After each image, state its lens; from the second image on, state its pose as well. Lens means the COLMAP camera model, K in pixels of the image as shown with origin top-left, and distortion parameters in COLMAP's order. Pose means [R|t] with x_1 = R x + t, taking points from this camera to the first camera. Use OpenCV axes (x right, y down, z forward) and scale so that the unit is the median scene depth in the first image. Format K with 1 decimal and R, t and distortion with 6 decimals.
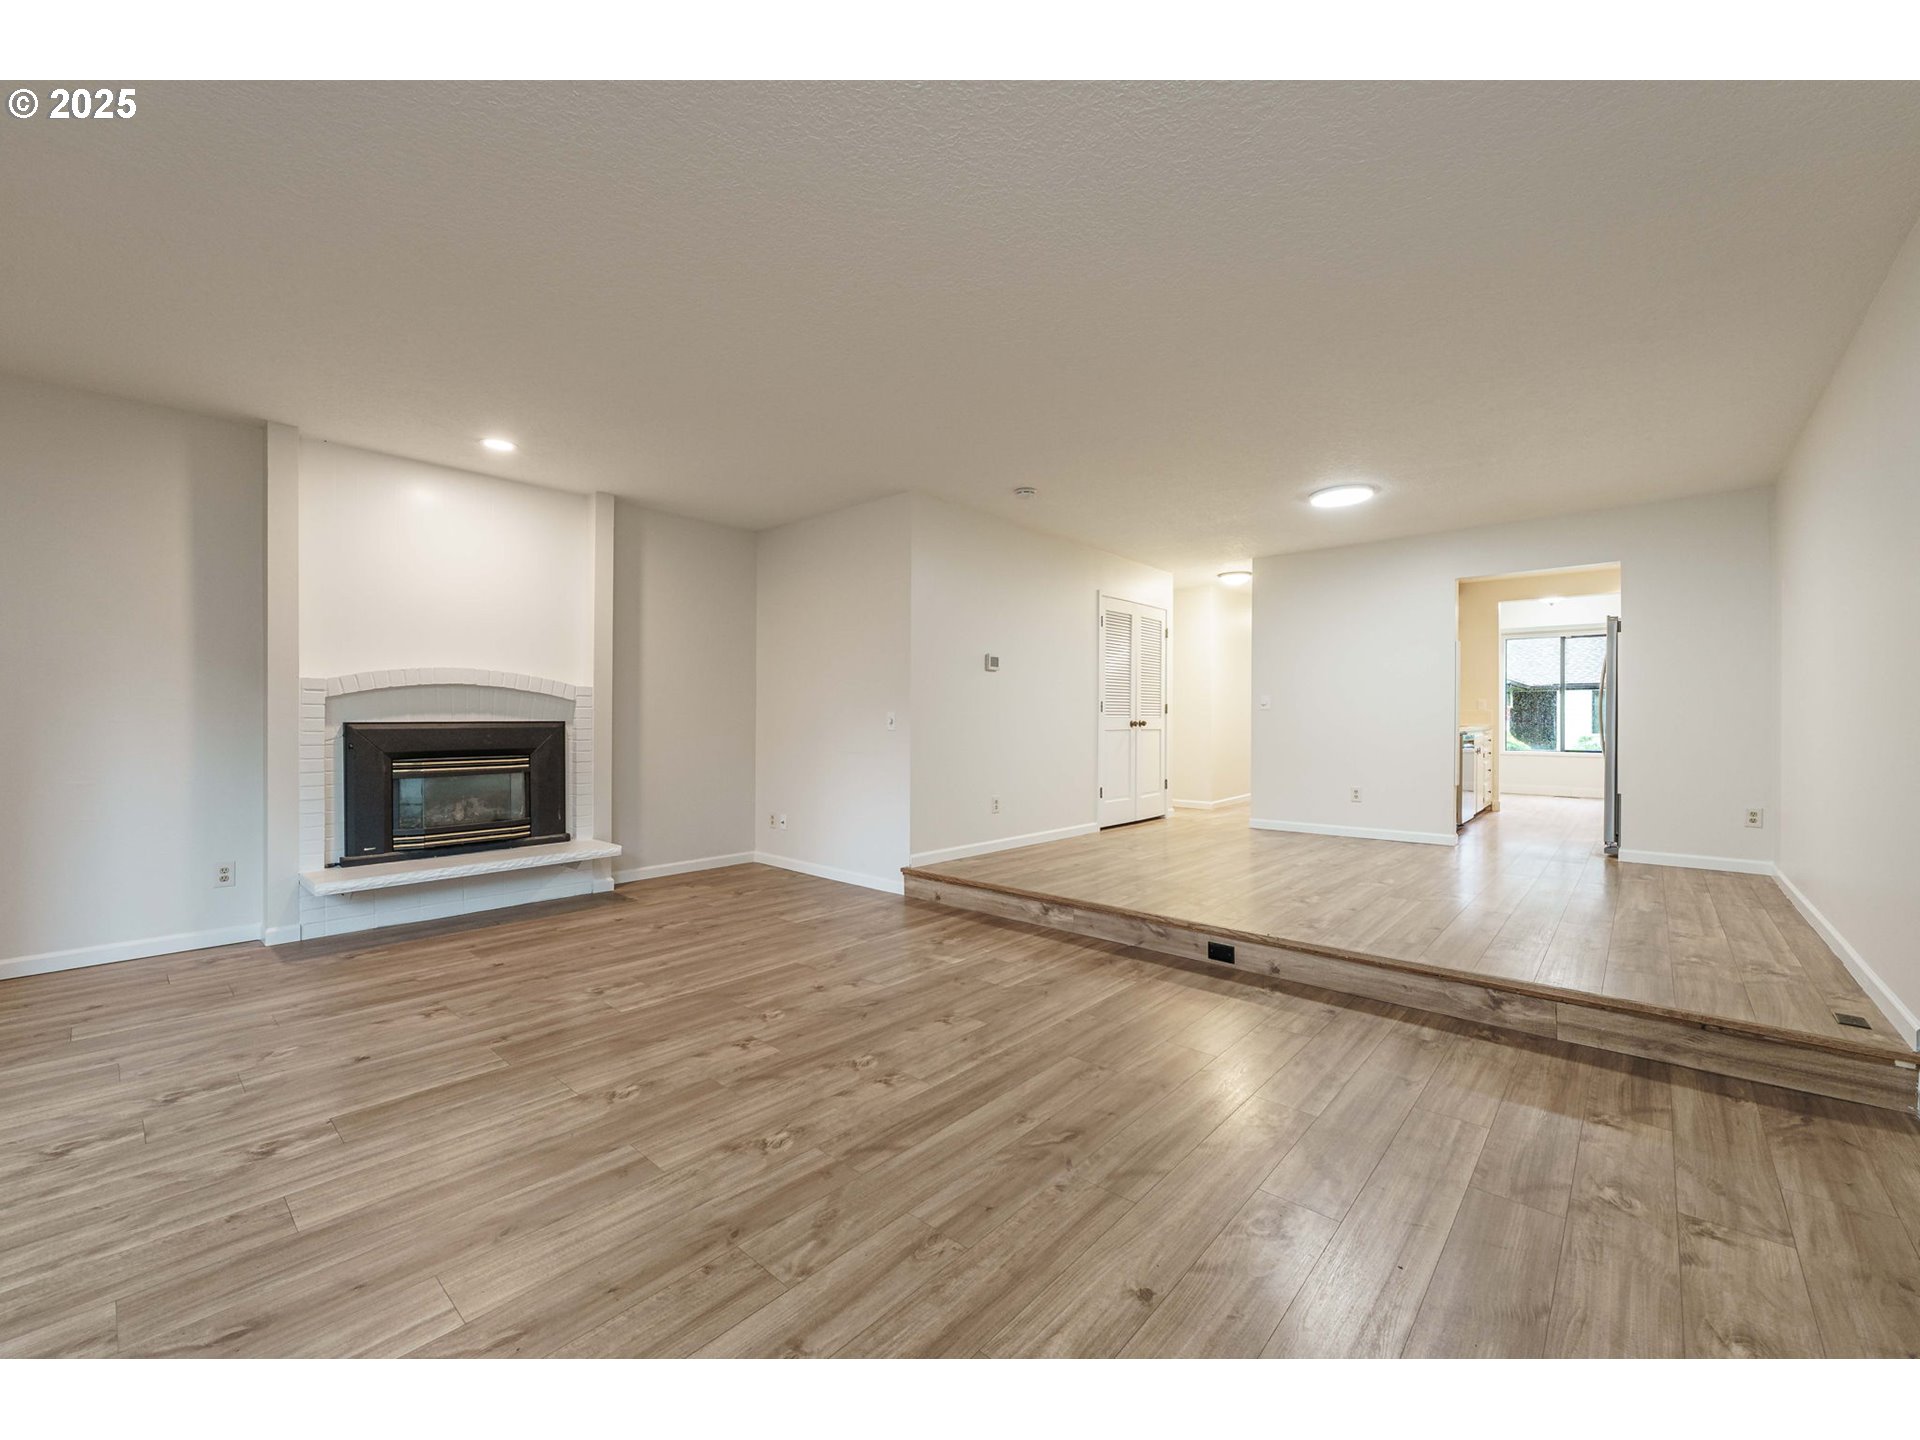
lens RADIAL K [[788.2, 0, 981.0], [0, 788.2, 720.3], [0, 0, 1]] dist [-0.001280, -0.000224]
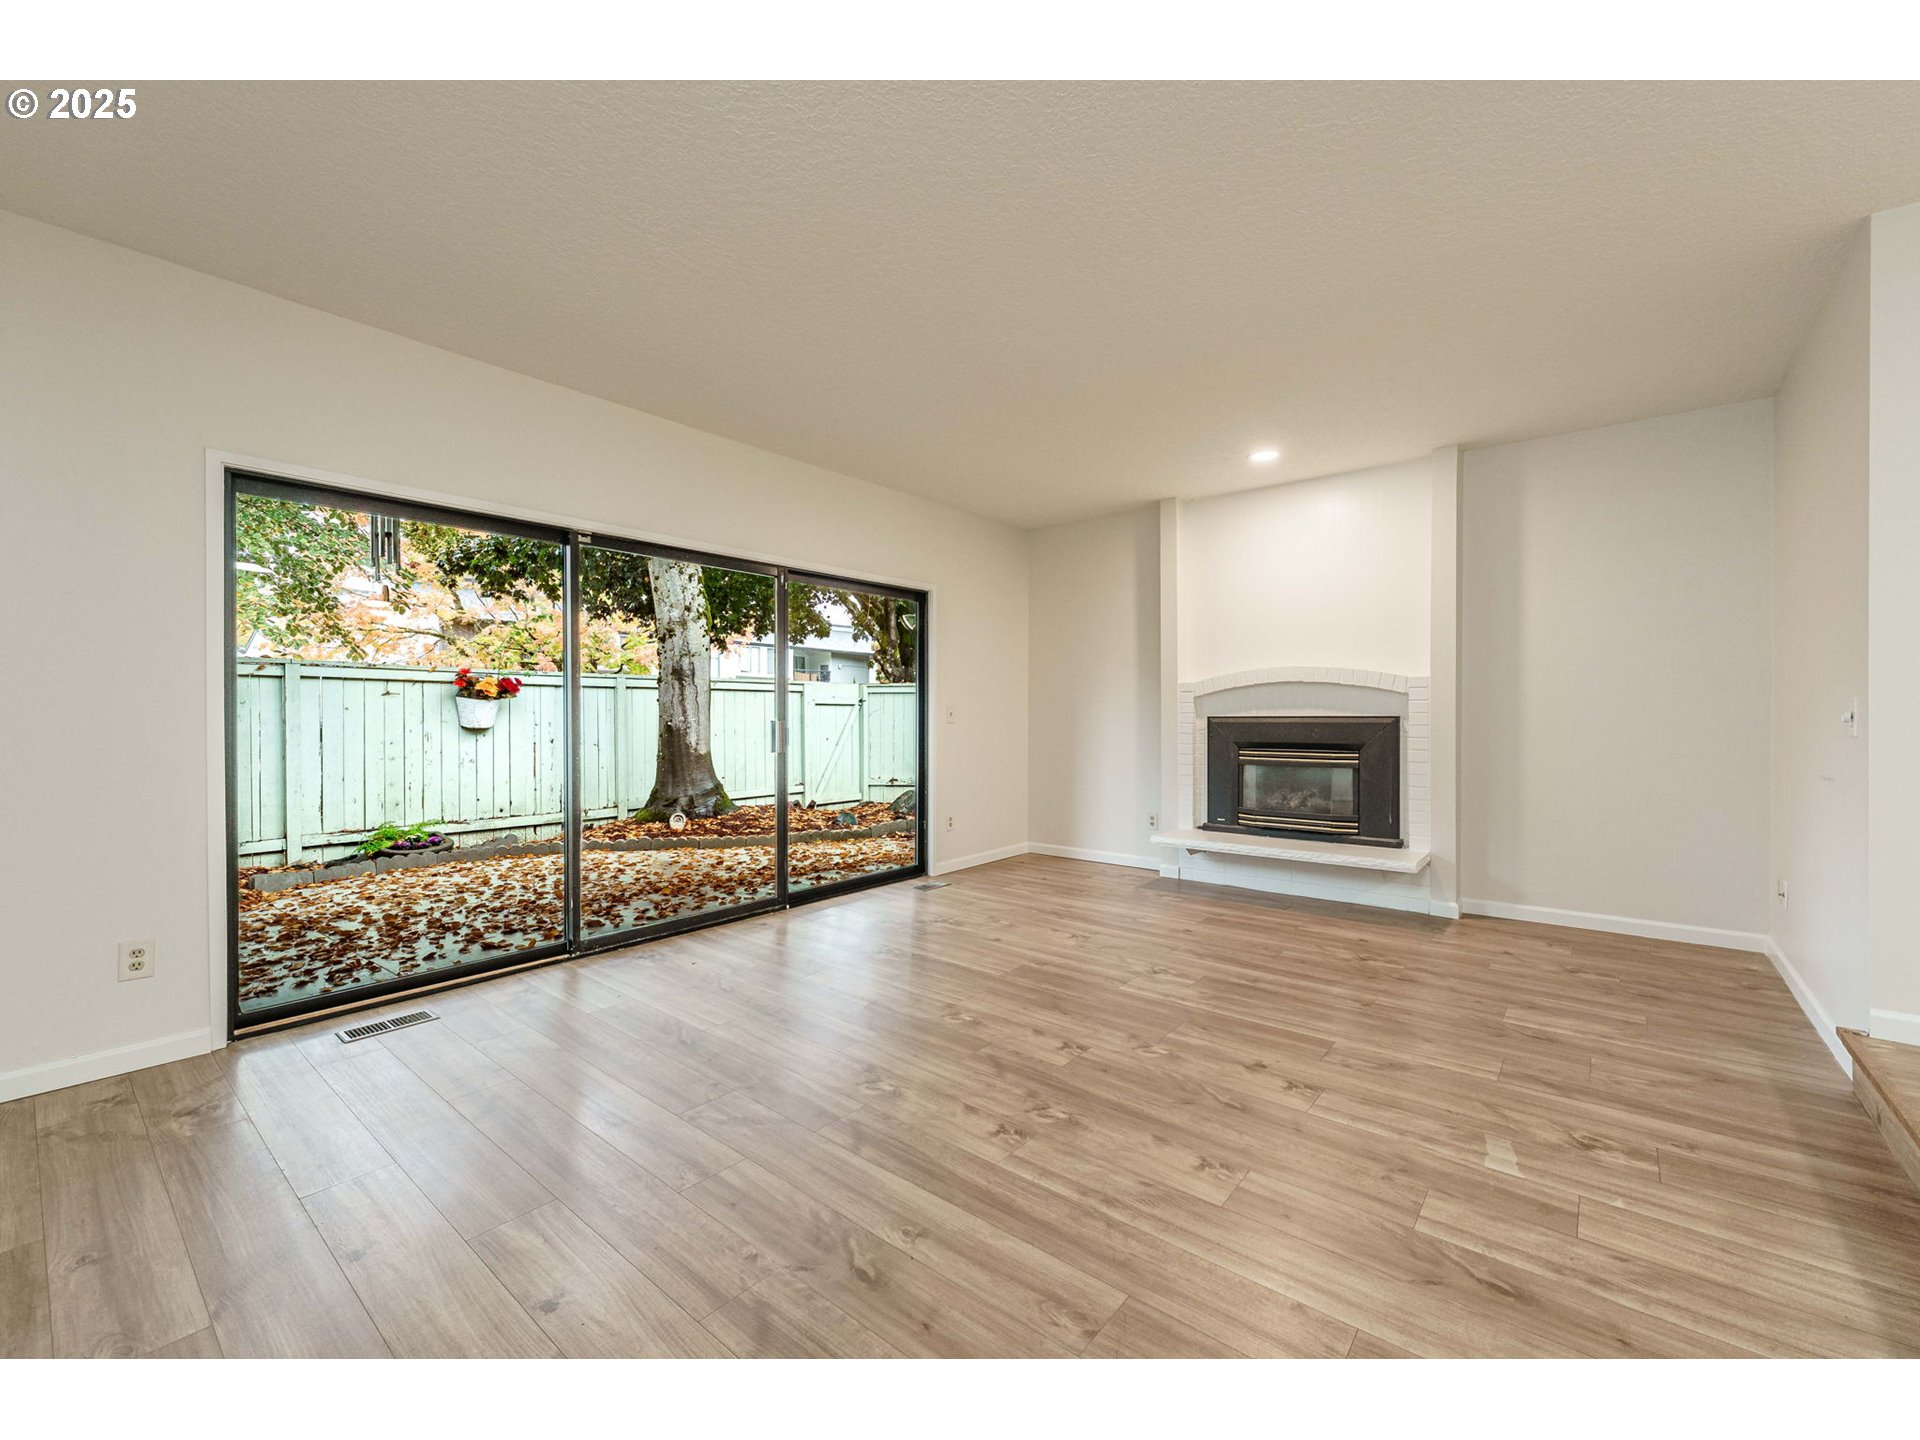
lens RADIAL K [[781.6, 0, 942.1], [0, 781.6, 718.2], [0, 0, 1]] dist [0.000023, -0.000325]
pose [[0.008256, 0.003887, -0.999958, 0.454212], [-0.002210, 0.999990, 0.003869, 0.001710], [0.999963, 0.002178, 0.008264, 0.573384]]
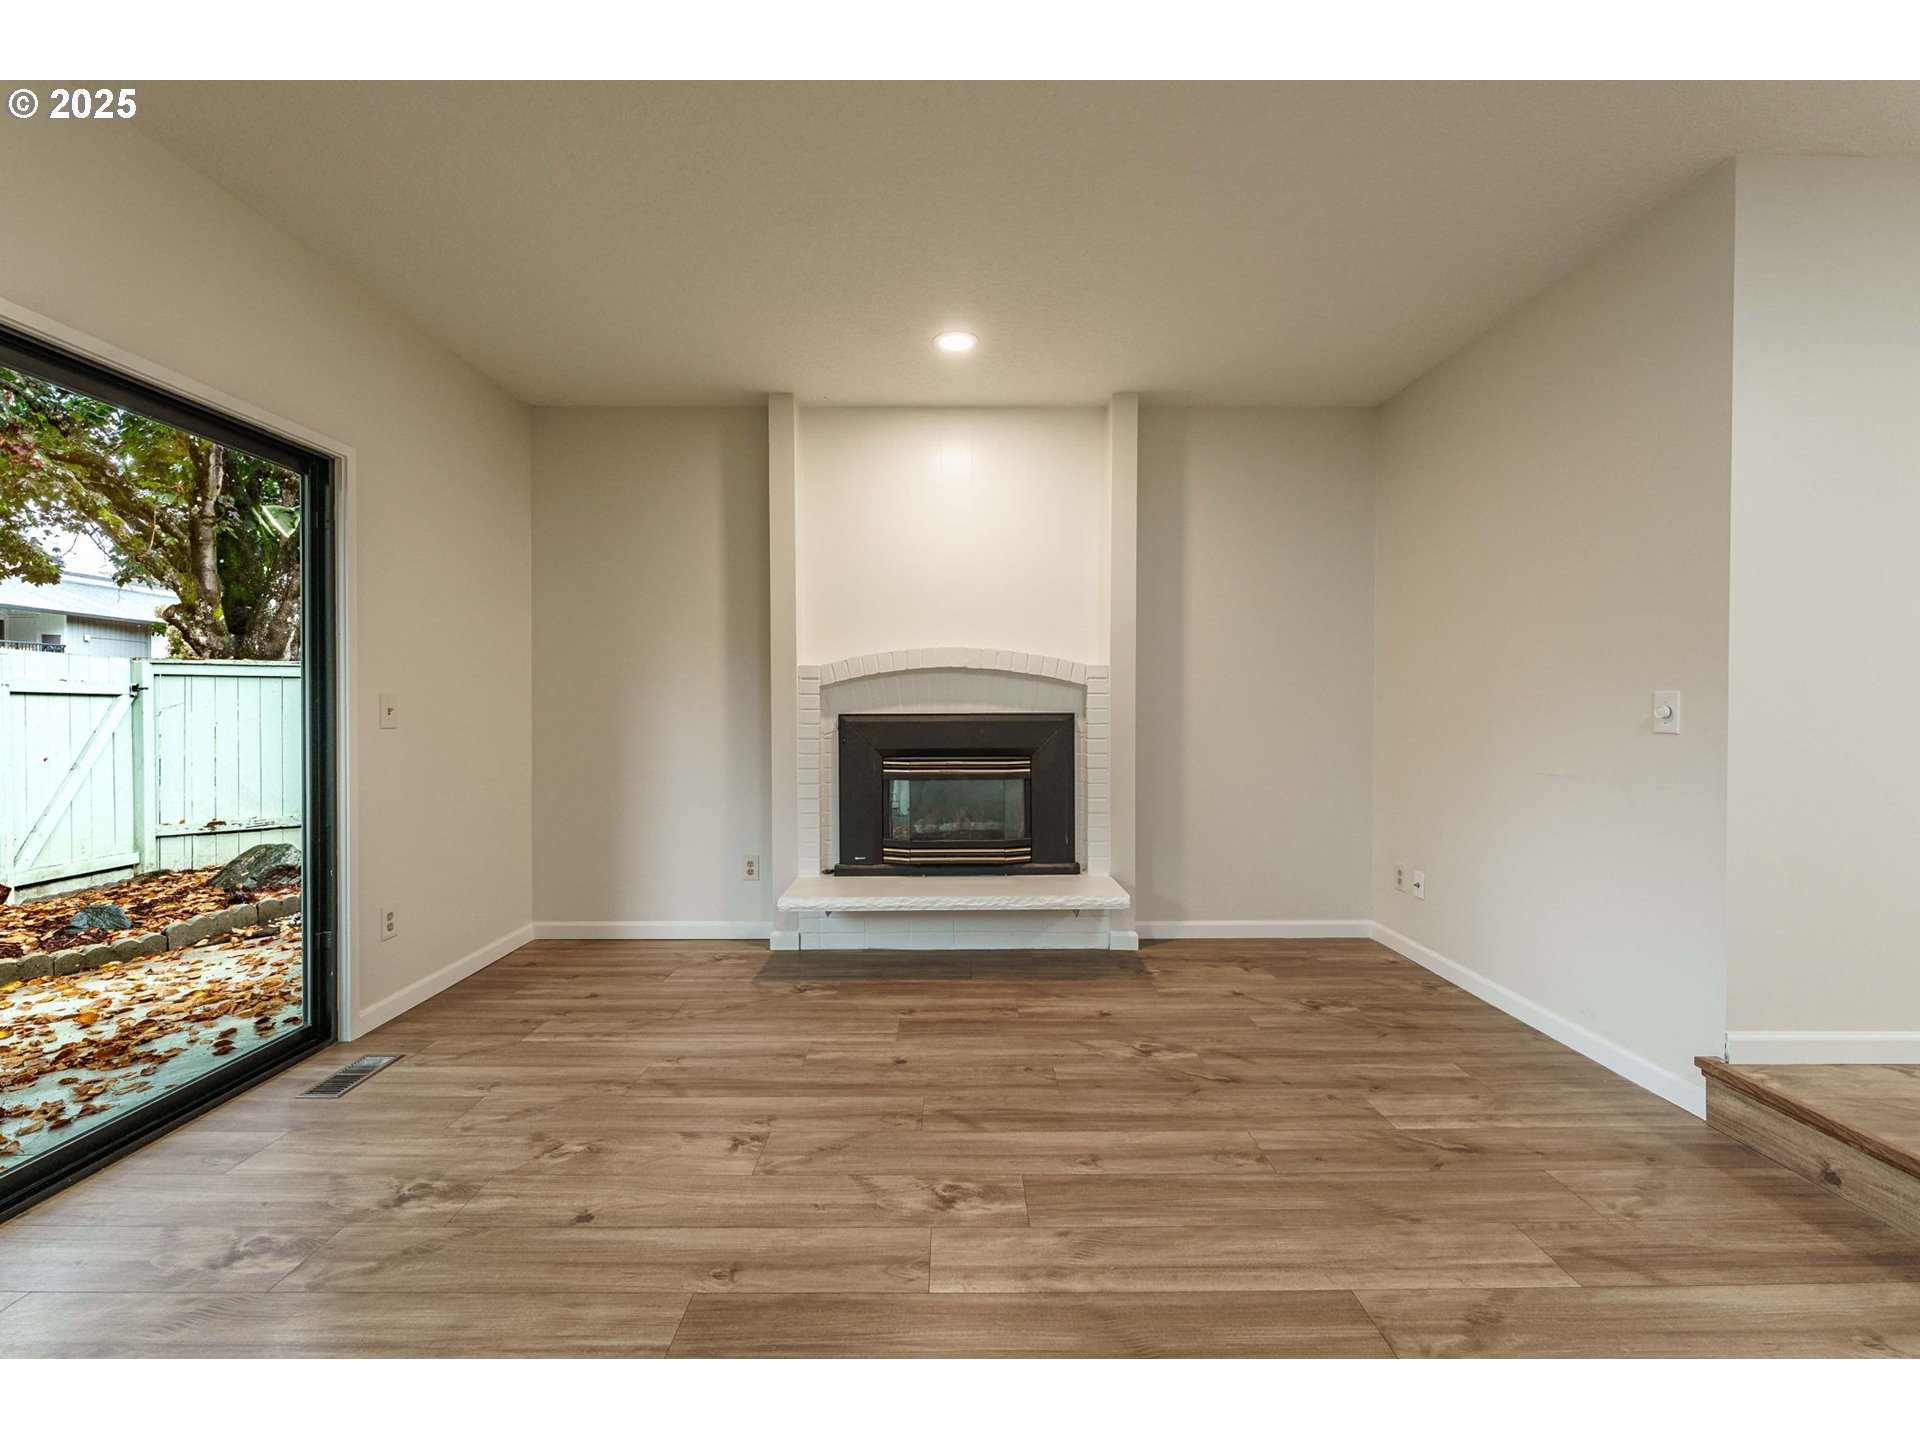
lens RADIAL K [[781.6, 0, 942.1], [0, 781.6, 718.2], [0, 0, 1]] dist [0.000023, -0.000325]
pose [[0.649532, 0.004782, -0.760319, -0.057387], [0.000205, 0.999979, 0.006464, 0.001713], [0.760334, -0.004355, 0.649518, 0.521881]]
